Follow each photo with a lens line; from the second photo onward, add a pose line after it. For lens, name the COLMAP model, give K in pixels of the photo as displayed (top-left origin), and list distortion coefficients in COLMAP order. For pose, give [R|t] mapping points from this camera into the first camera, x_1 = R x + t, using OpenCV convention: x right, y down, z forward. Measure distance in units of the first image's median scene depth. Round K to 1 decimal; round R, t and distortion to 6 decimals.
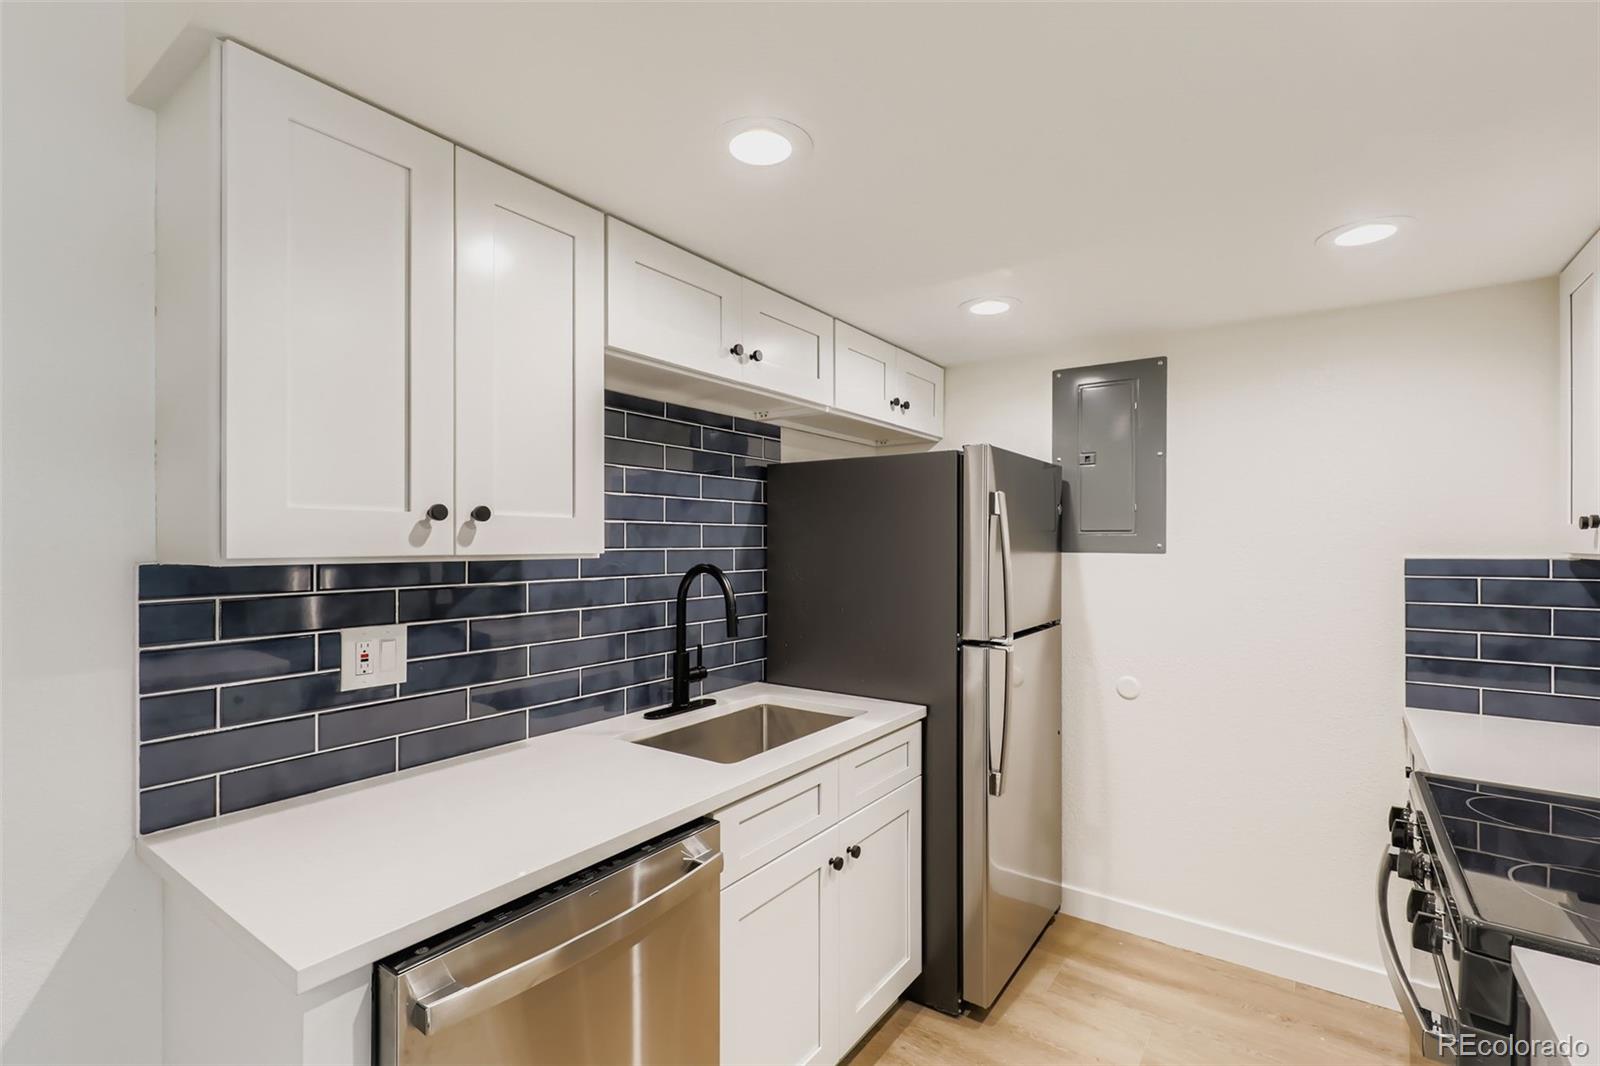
lens RADIAL K [[724.1, 0, 798.6], [0, 724.1, 541.4], [0, 0, 1]] dist [0.003478, -0.002710]
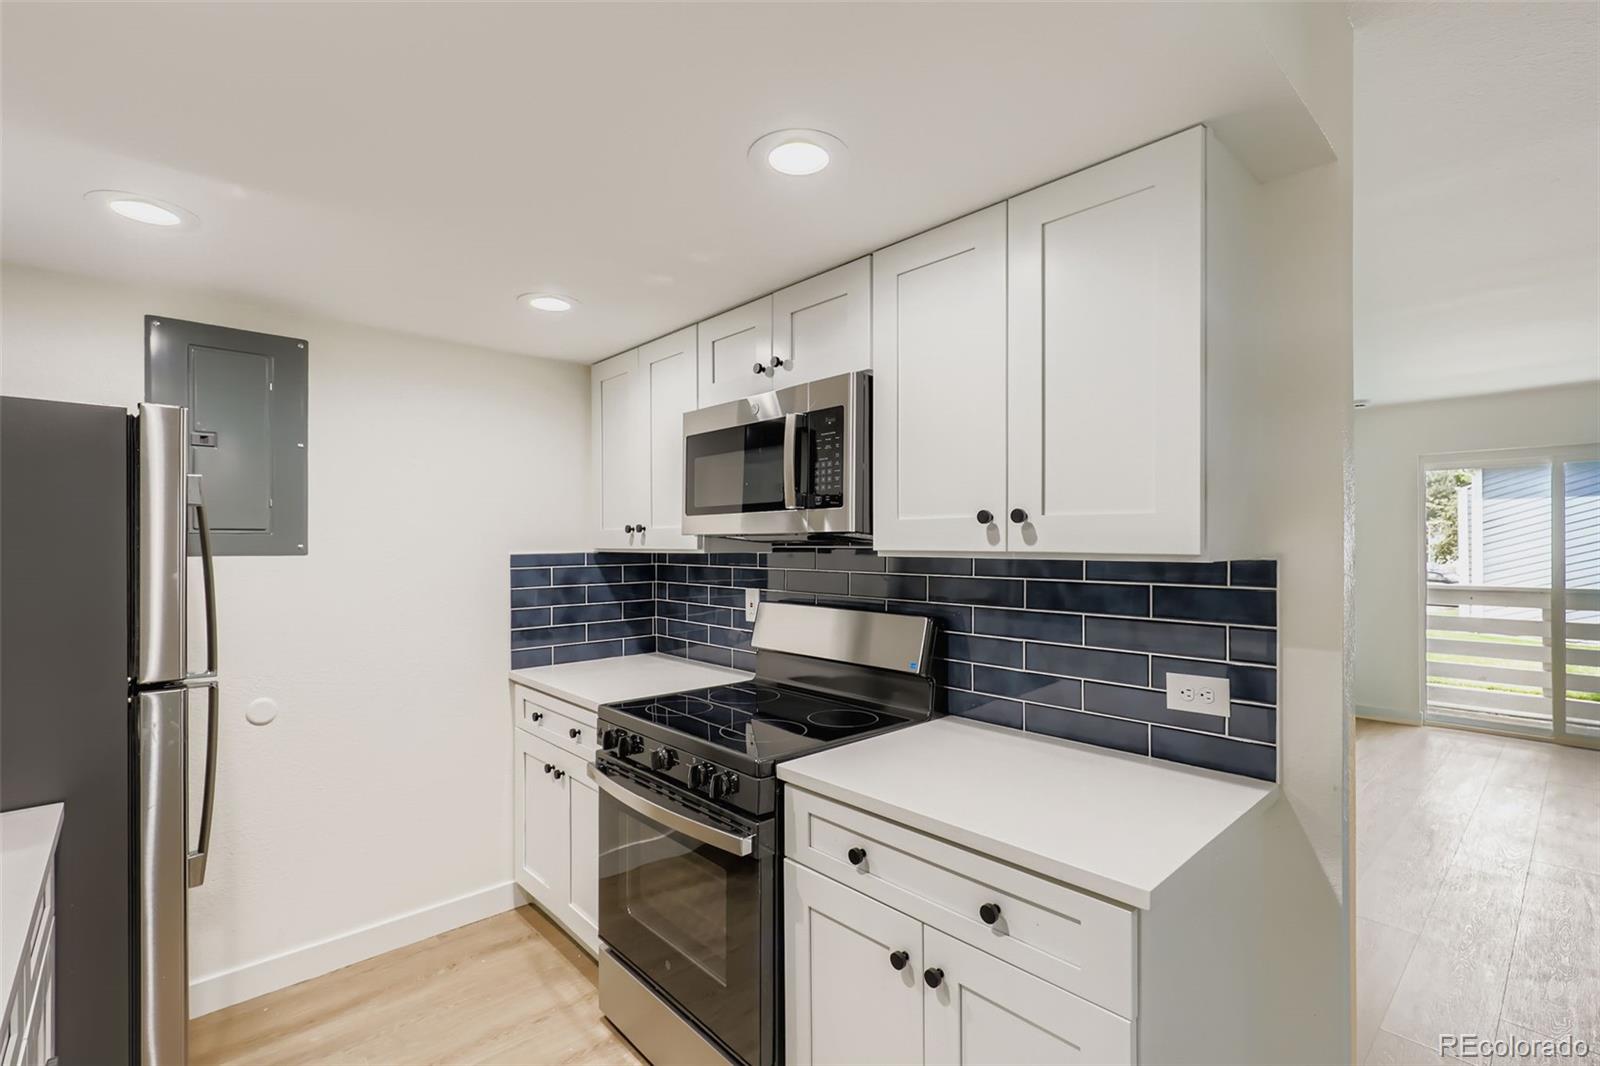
lens RADIAL K [[724.1, 0, 801.8], [0, 724.1, 540.7], [0, 0, 1]] dist [0.003478, -0.002710]
pose [[0.202398, -0.000679, 0.979303, -0.318759], [0.003267, 0.999995, 0.000018, 0.000978], [-0.979298, 0.003195, 0.202399, 0.238923]]
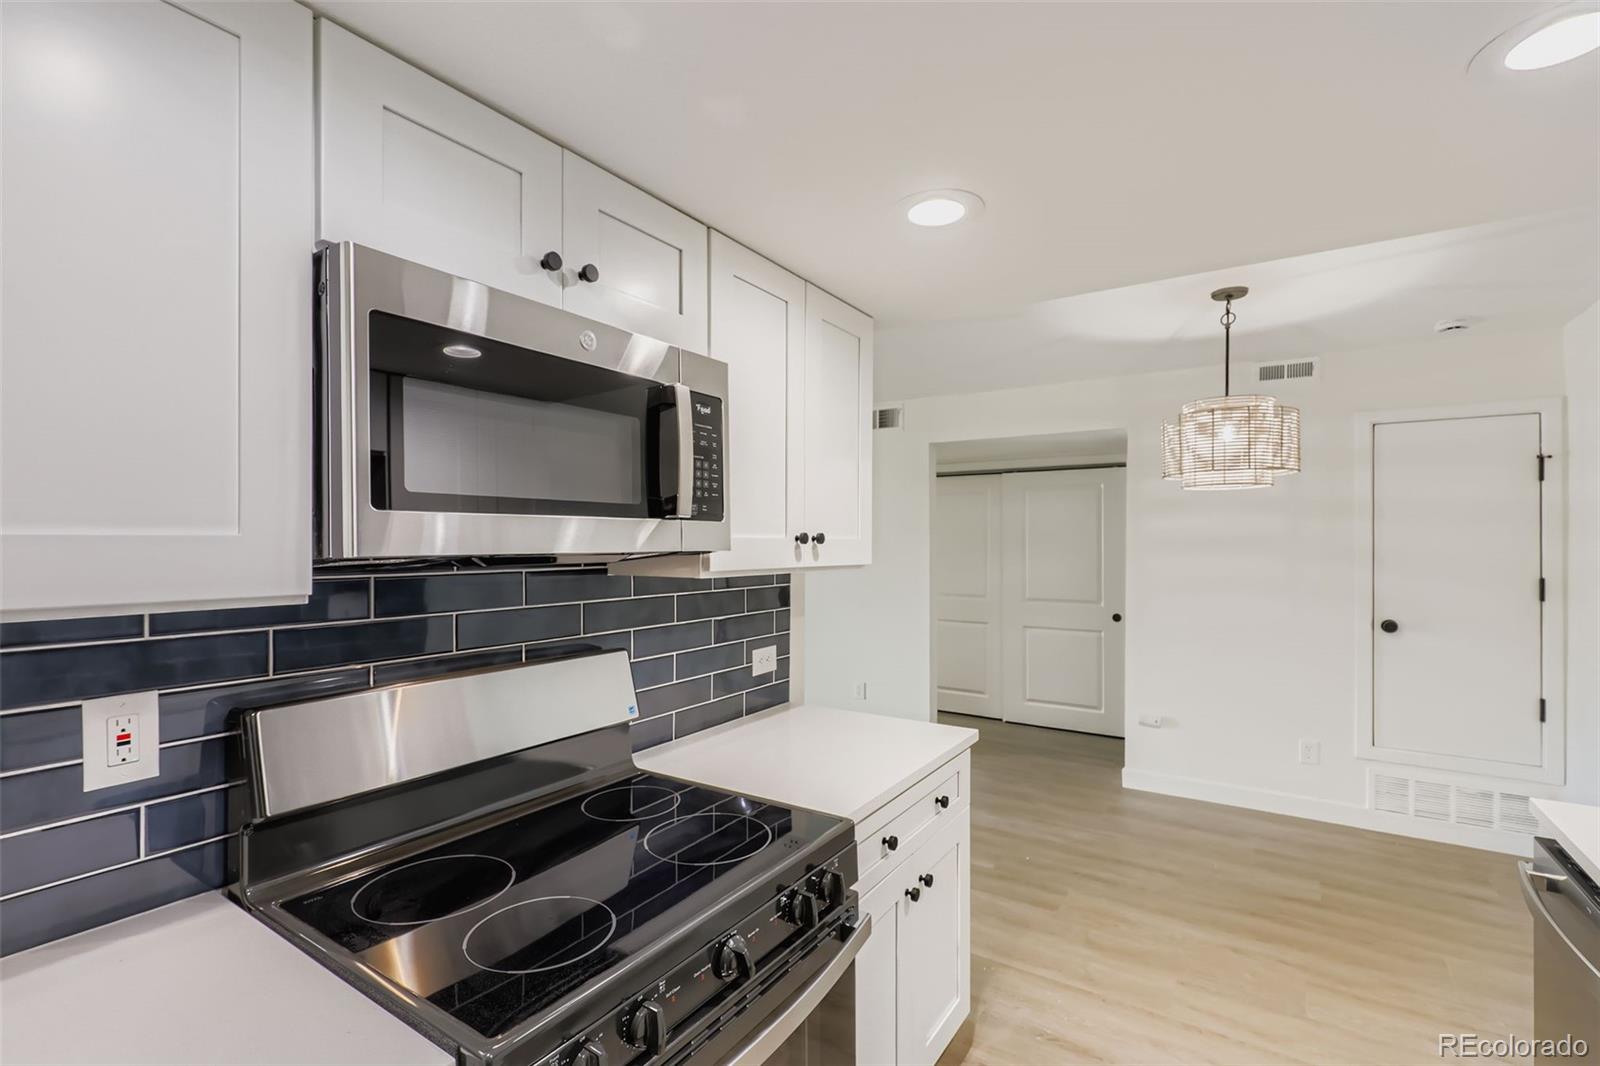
lens RADIAL K [[724.1, 0, 801.6], [0, 724.1, 541.2], [0, 0, 1]] dist [0.003478, -0.002710]
pose [[-0.999194, -0.002303, -0.040065, 0.471058], [-0.002277, 0.999997, -0.000708, -0.018182], [0.040066, -0.000616, -0.999197, 1.069145]]
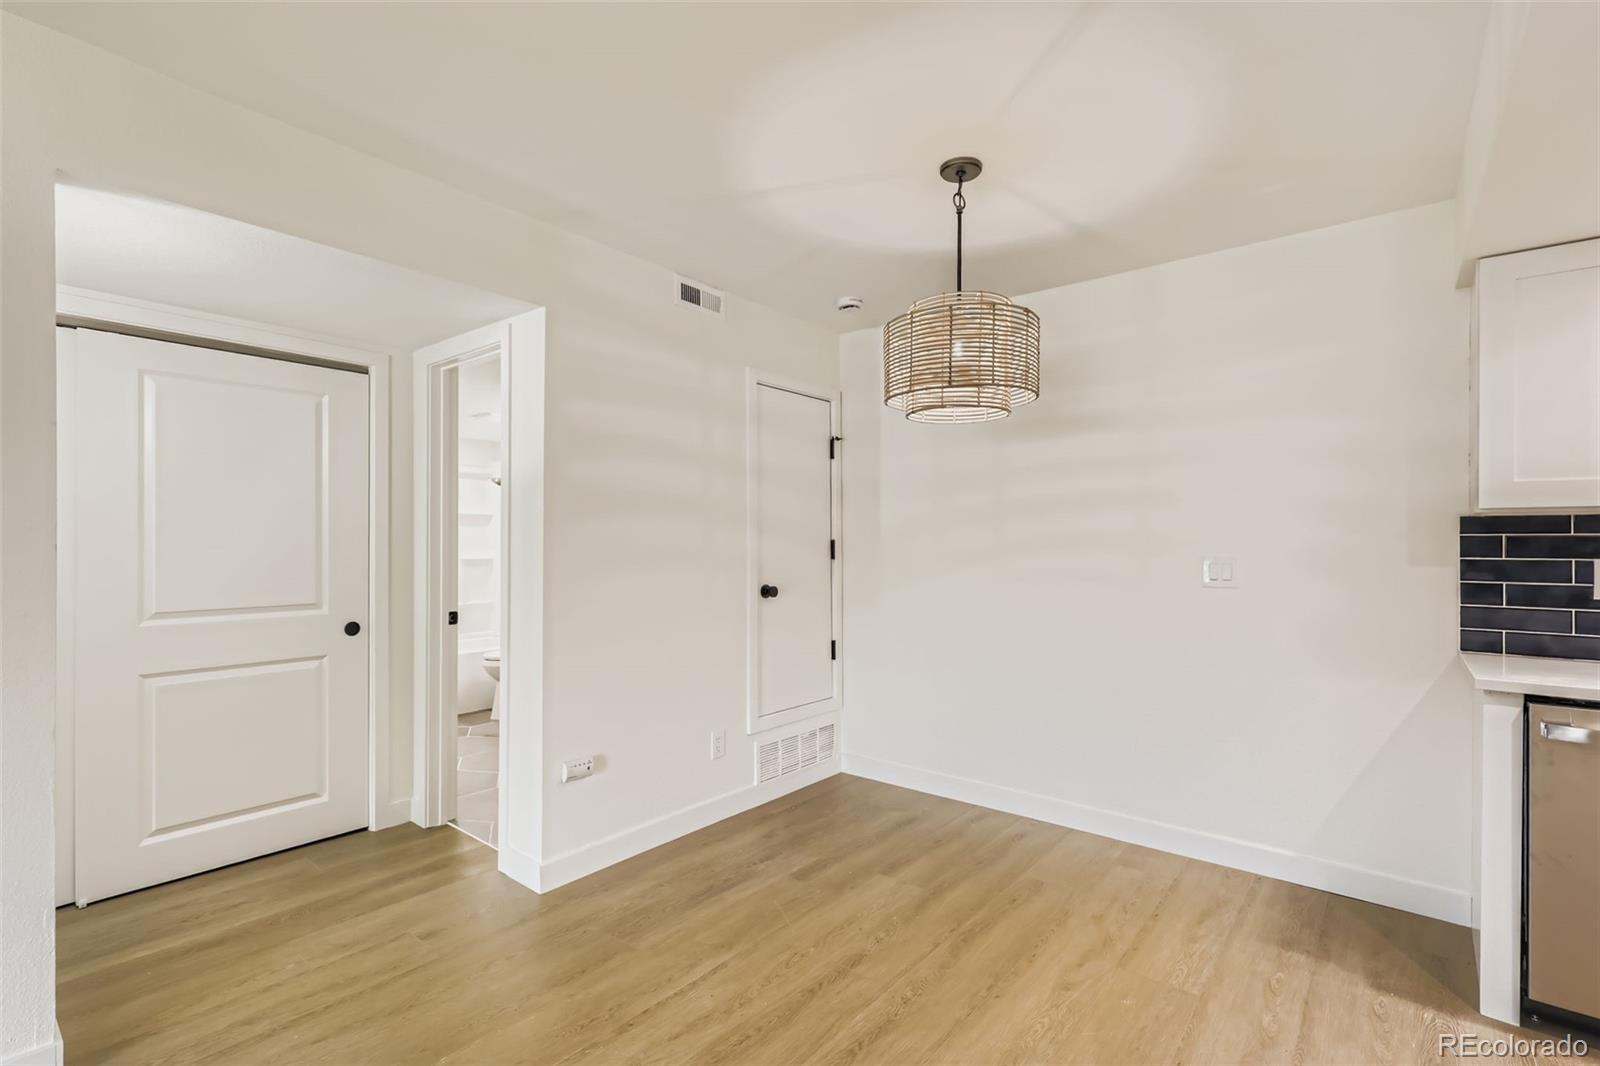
lens RADIAL K [[724.1, 0, 799.6], [0, 724.1, 541.9], [0, 0, 1]] dist [0.003478, -0.002710]
pose [[-0.062487, -0.002686, -0.998042, 0.695004], [-0.005181, 0.999984, -0.002367, 0.066080], [0.998032, 0.005023, -0.062500, -0.406655]]
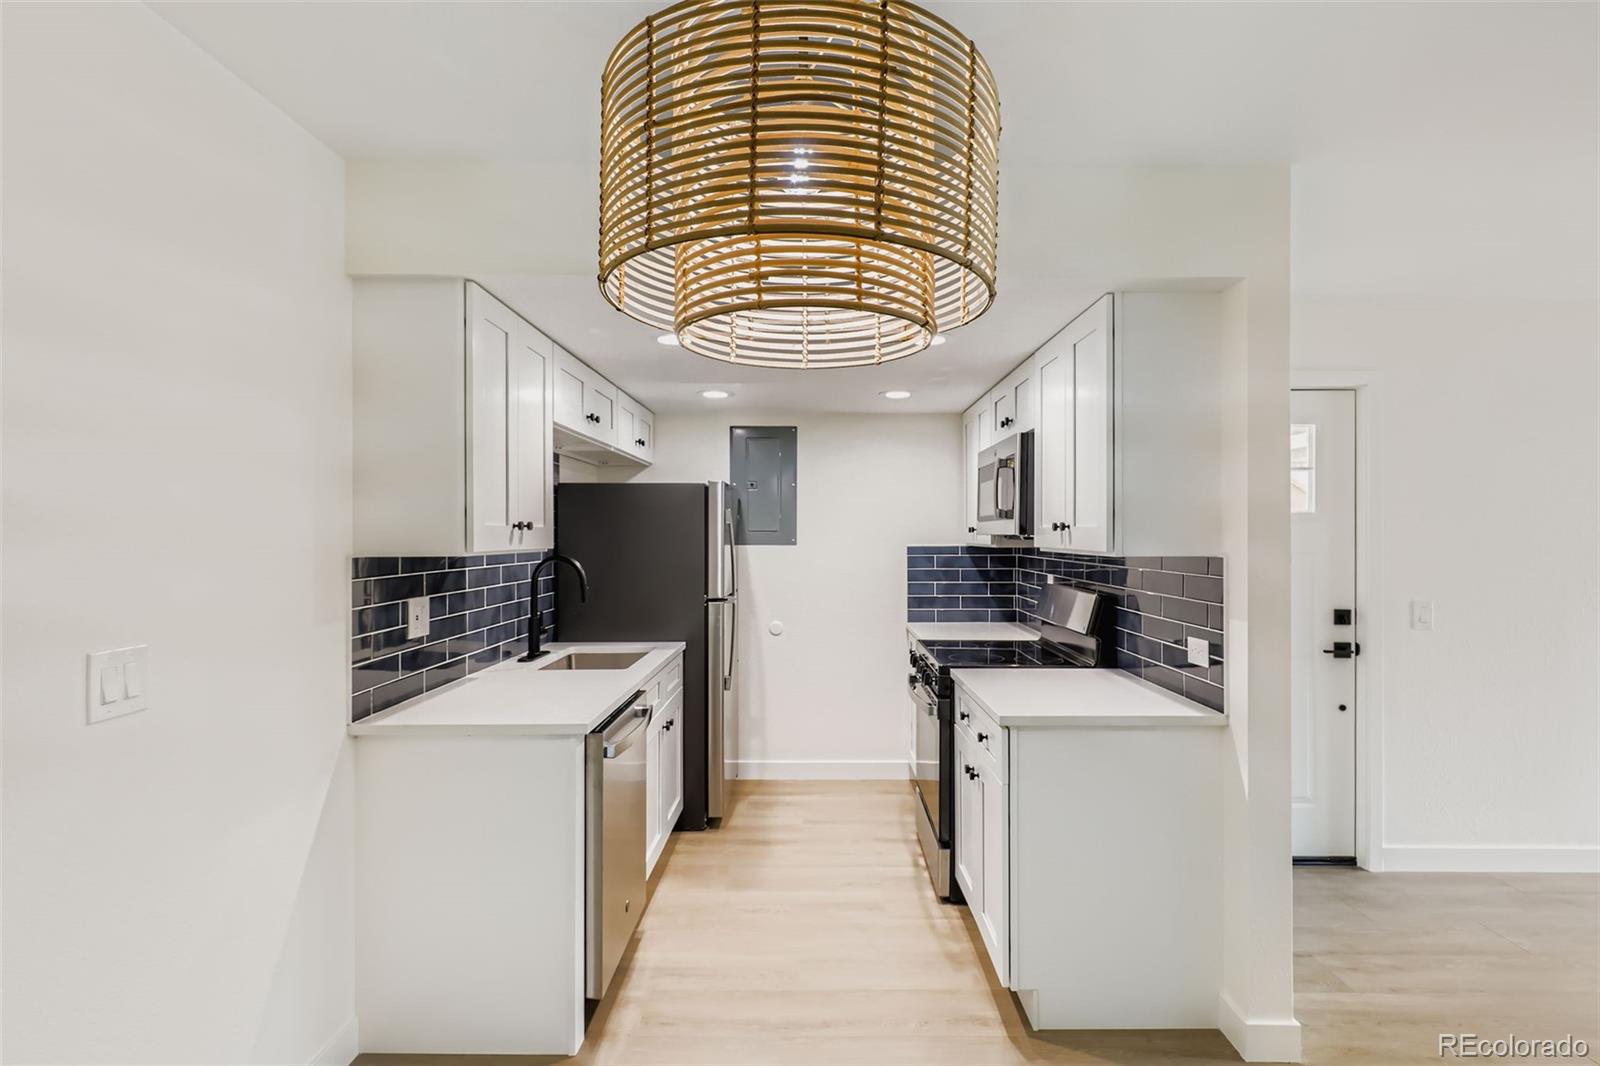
lens RADIAL K [[799.9, 0, 817.3], [0, 799.9, 530.8], [0, 0, 1]] dist [0.005265, -0.001109]
pose [[0.811170, 0.000508, 0.584810, -0.631115], [0.001595, 0.999994, -0.003081, -0.012725], [-0.584808, 0.003432, 0.811165, -0.617191]]
